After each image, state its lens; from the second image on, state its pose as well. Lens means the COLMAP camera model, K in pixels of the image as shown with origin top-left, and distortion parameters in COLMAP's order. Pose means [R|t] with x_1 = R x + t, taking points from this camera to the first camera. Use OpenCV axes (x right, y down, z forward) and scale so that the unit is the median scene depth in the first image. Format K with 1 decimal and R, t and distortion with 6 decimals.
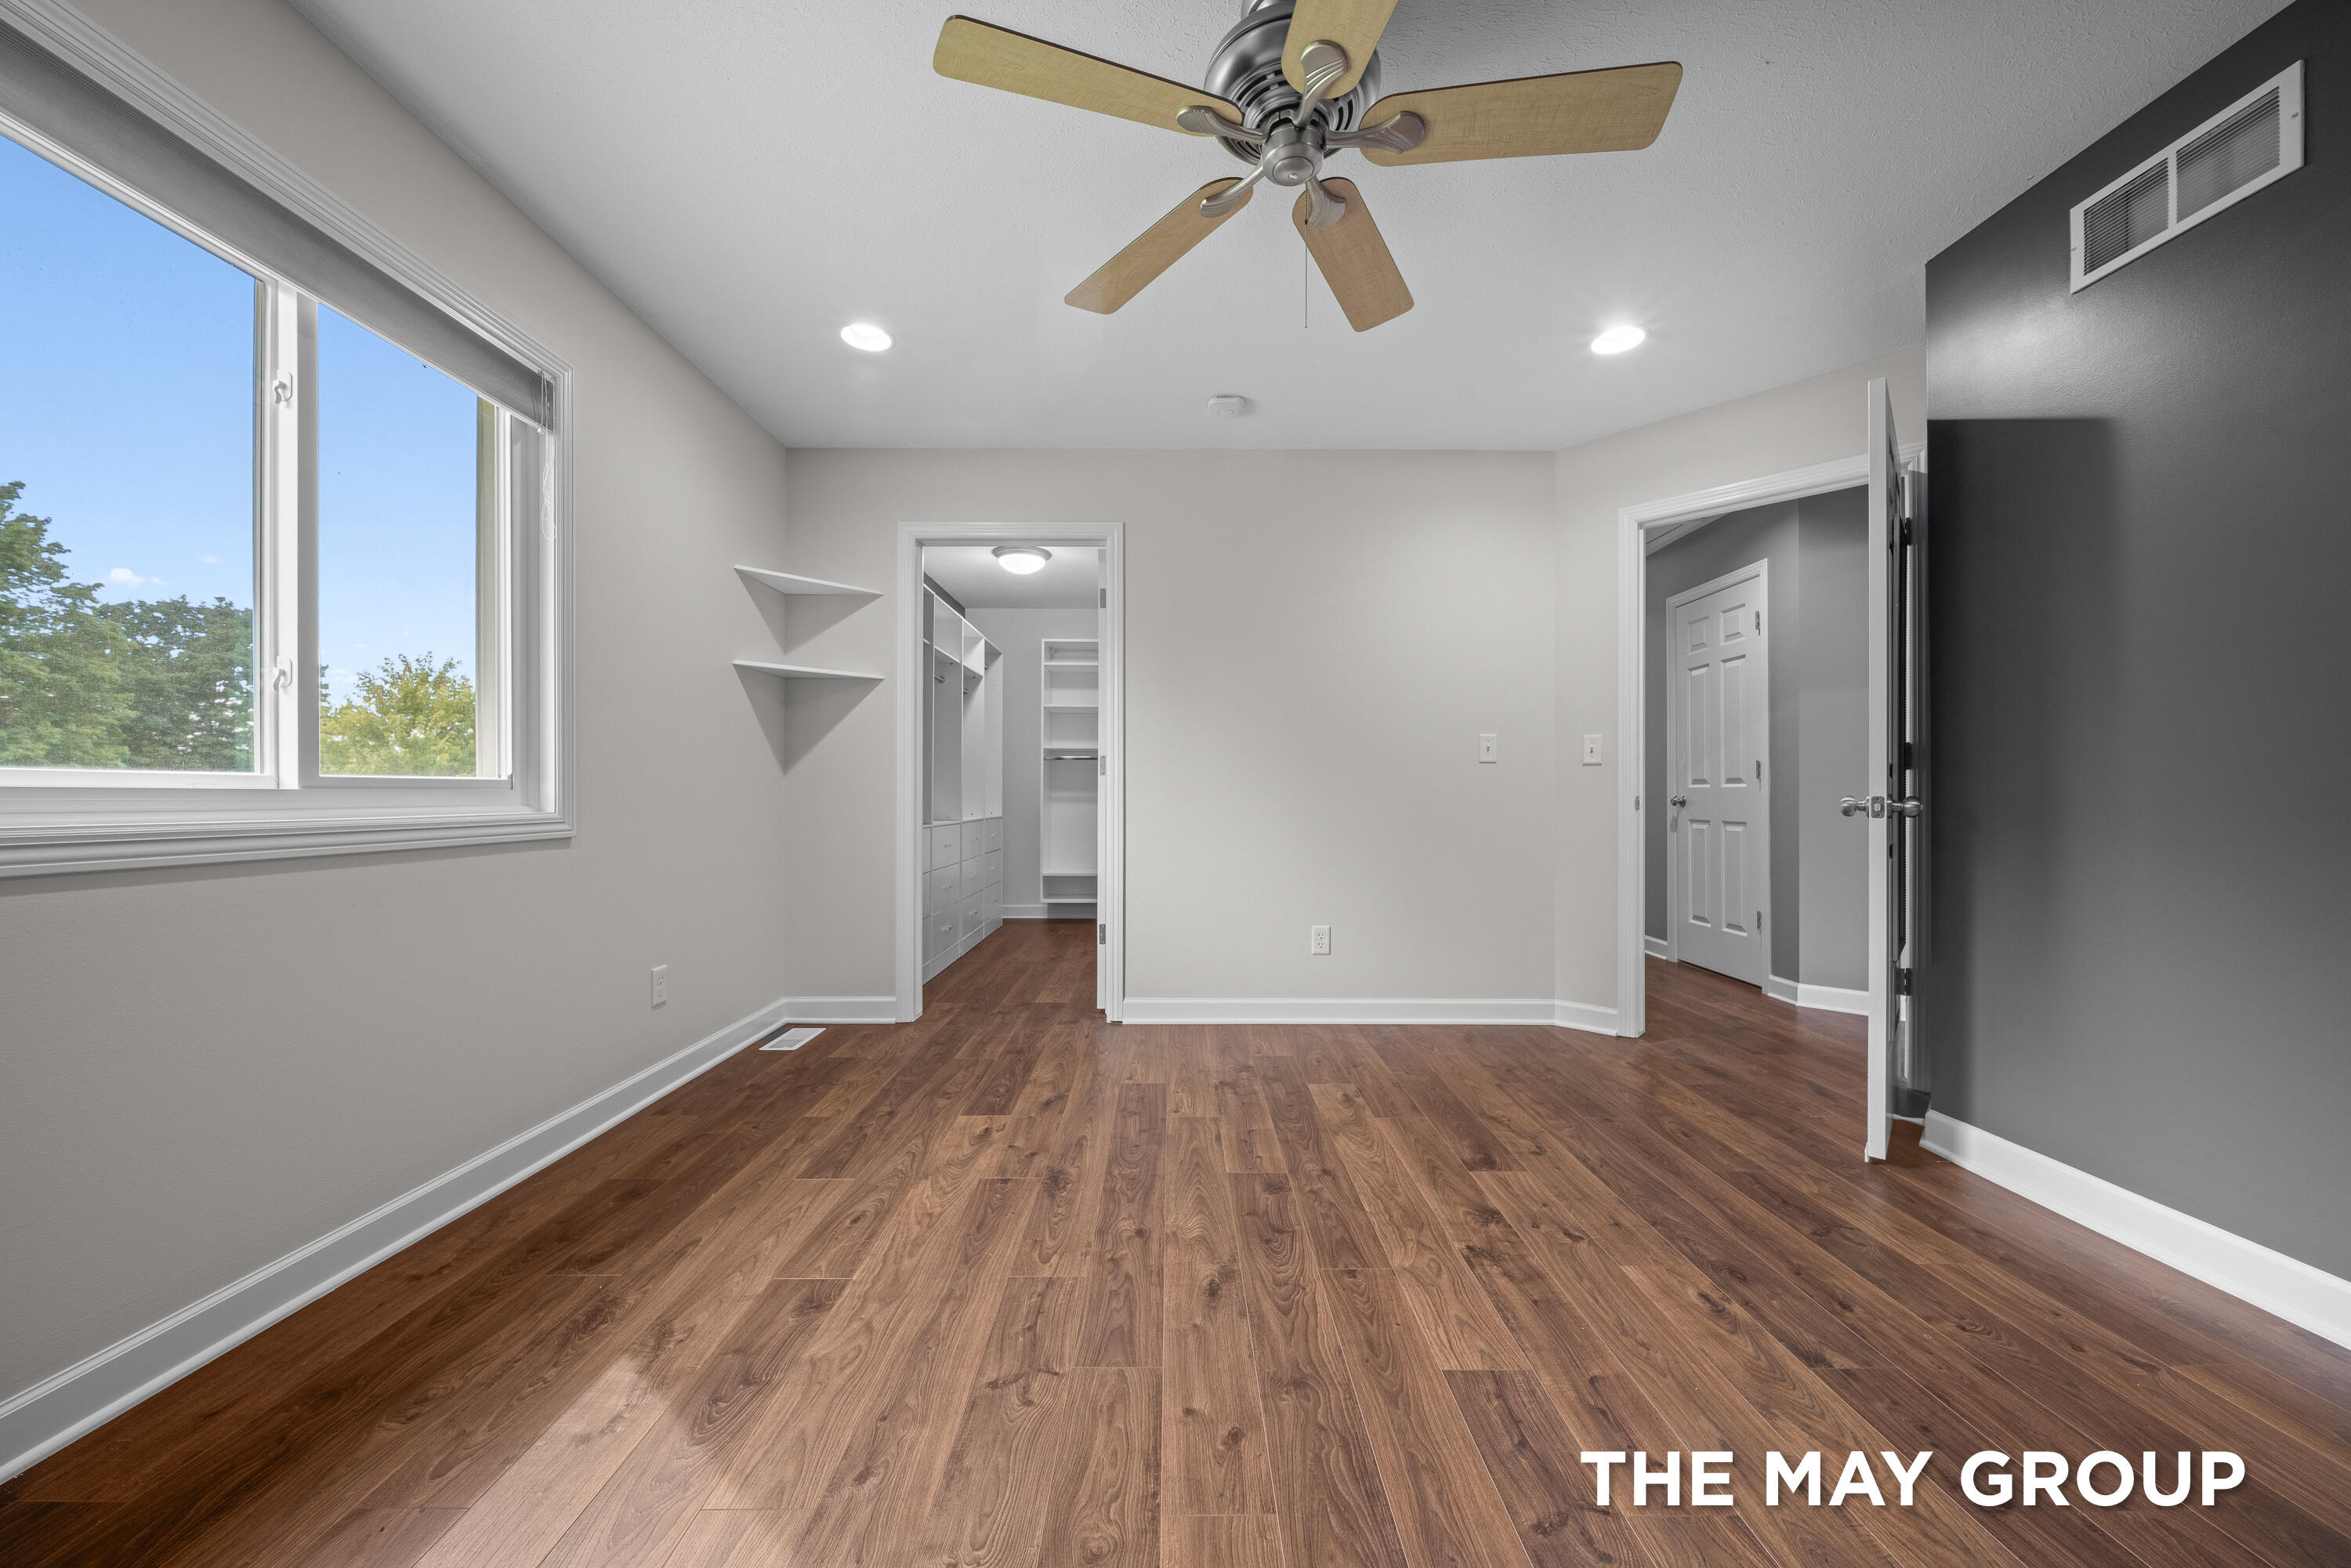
lens RADIAL K [[818.1, 0, 1178.9], [0, 818.1, 787.2], [0, 0, 1]] dist [-0.003282, -0.001224]
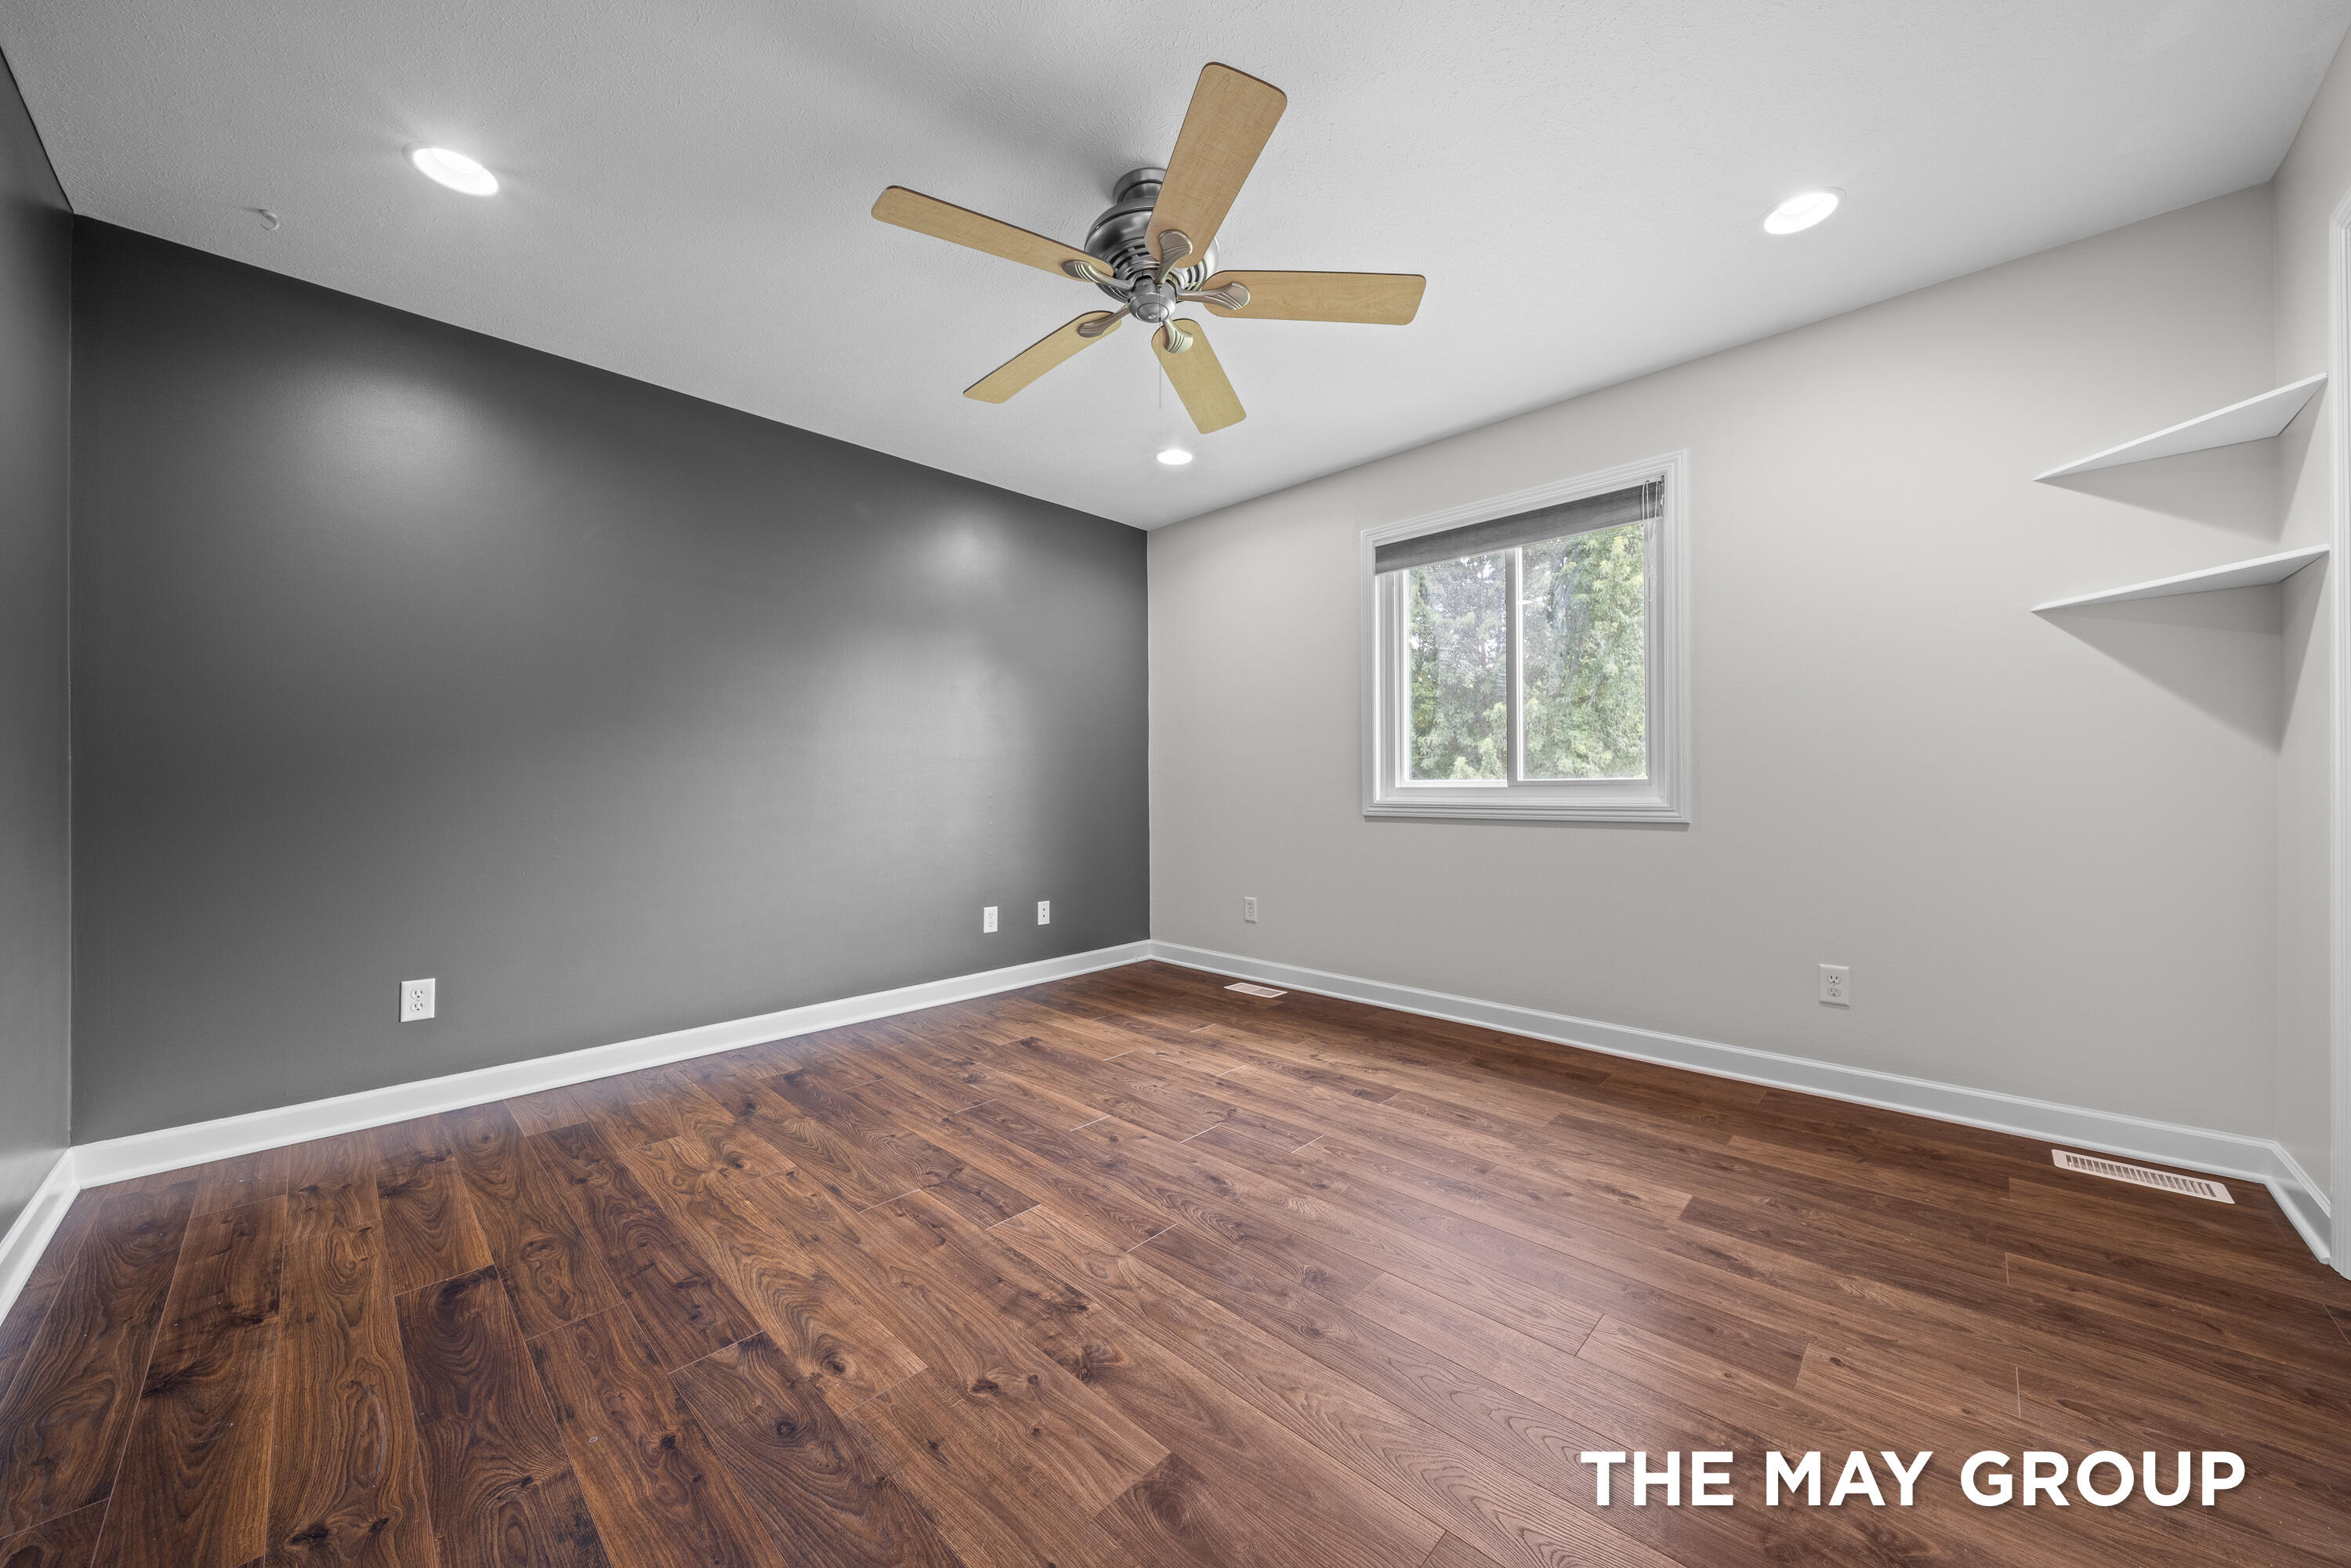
lens RADIAL K [[818.1, 0, 1182.2], [0, 818.1, 785.0], [0, 0, 1]] dist [-0.003282, -0.001224]
pose [[-0.687135, 0.003858, -0.726519, 0.982651], [0.012449, 0.999902, -0.006465, 0.001998], [0.726423, -0.013487, -0.687116, 1.802005]]
